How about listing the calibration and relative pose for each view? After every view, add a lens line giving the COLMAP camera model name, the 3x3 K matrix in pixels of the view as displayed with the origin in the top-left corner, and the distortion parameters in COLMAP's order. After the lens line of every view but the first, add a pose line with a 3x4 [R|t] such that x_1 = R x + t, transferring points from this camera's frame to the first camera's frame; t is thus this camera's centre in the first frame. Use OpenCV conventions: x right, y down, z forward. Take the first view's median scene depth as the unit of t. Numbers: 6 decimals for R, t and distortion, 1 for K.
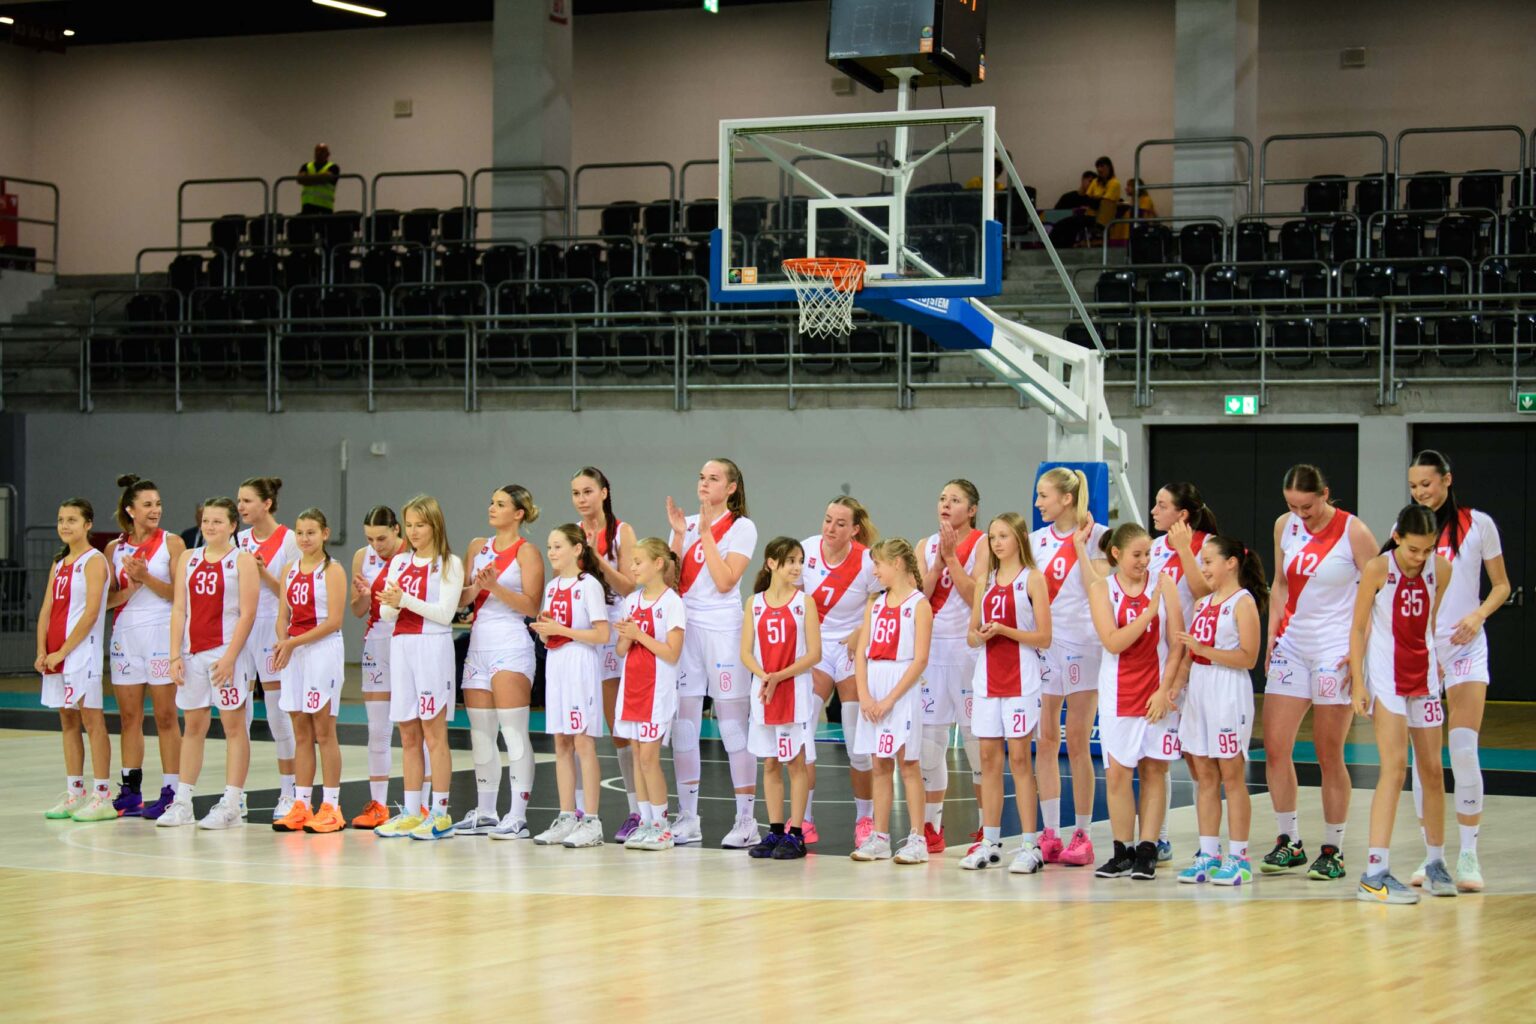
lens RADIAL K [[3333.6, 0, 769.4], [0, 3333.6, 510.3], [0, 0, 1]] dist [0.015337, 0.000000]
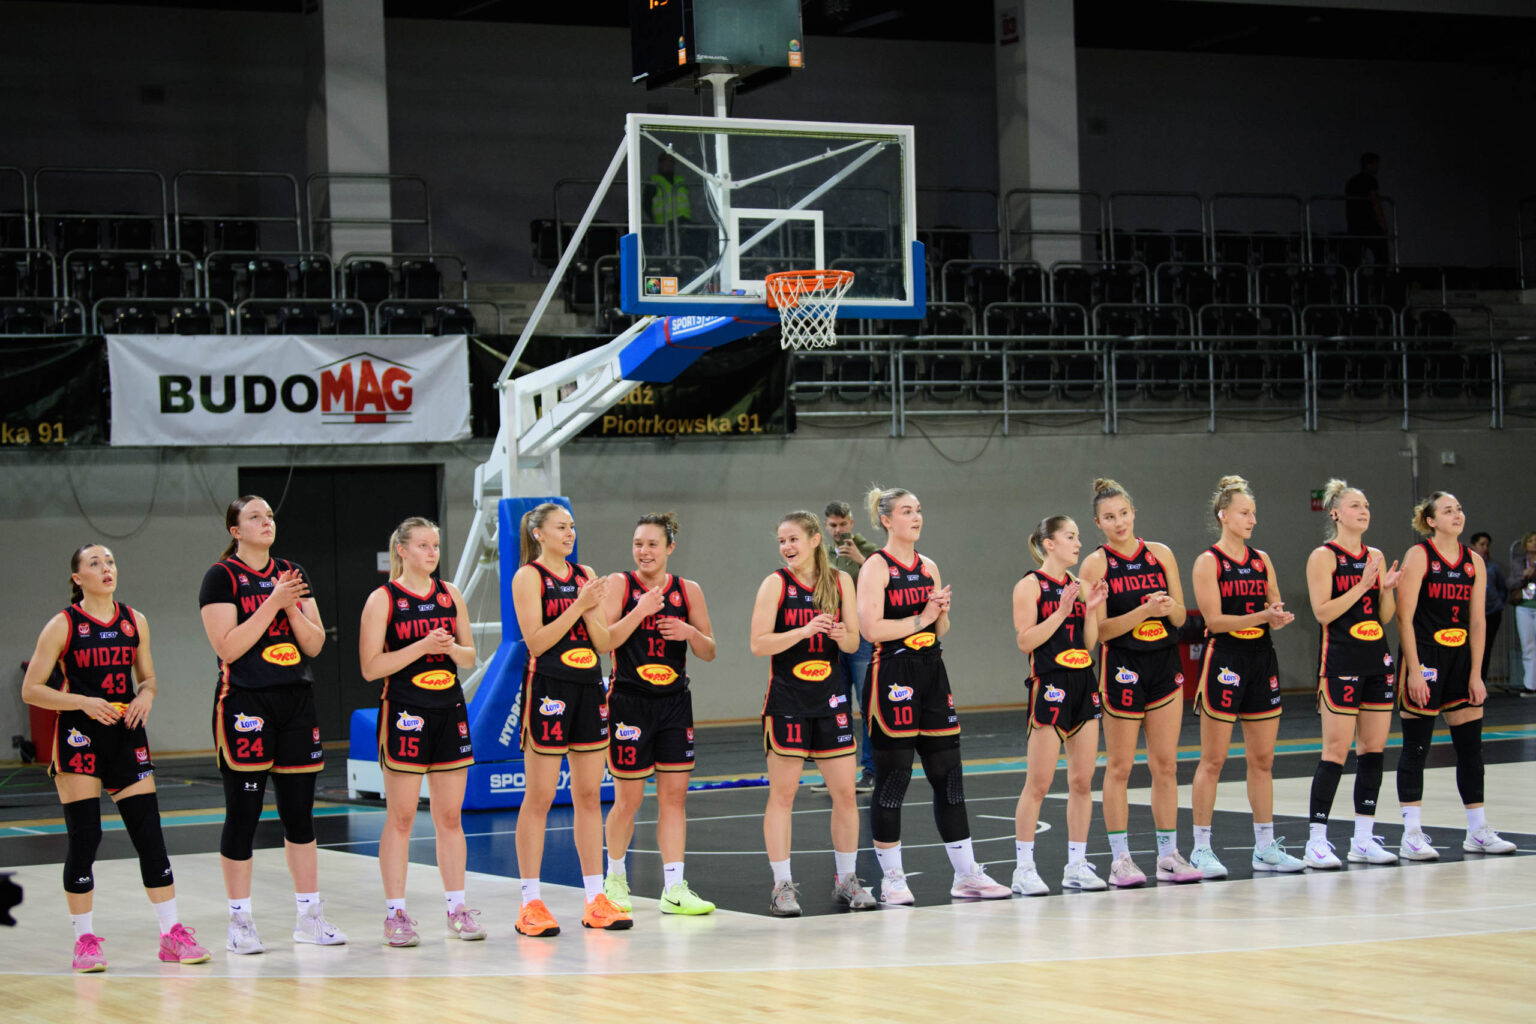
lens RADIAL K [[3333.6, 0, 769.4], [0, 3333.6, 513.6], [0, 0, 1]] dist [0.015337, 0.000000]
pose [[0.610395, -0.022834, 0.791768, -0.890368], [0.036839, 0.999321, 0.000420, -0.009517], [-0.791240, 0.028911, 0.610822, 0.450624]]
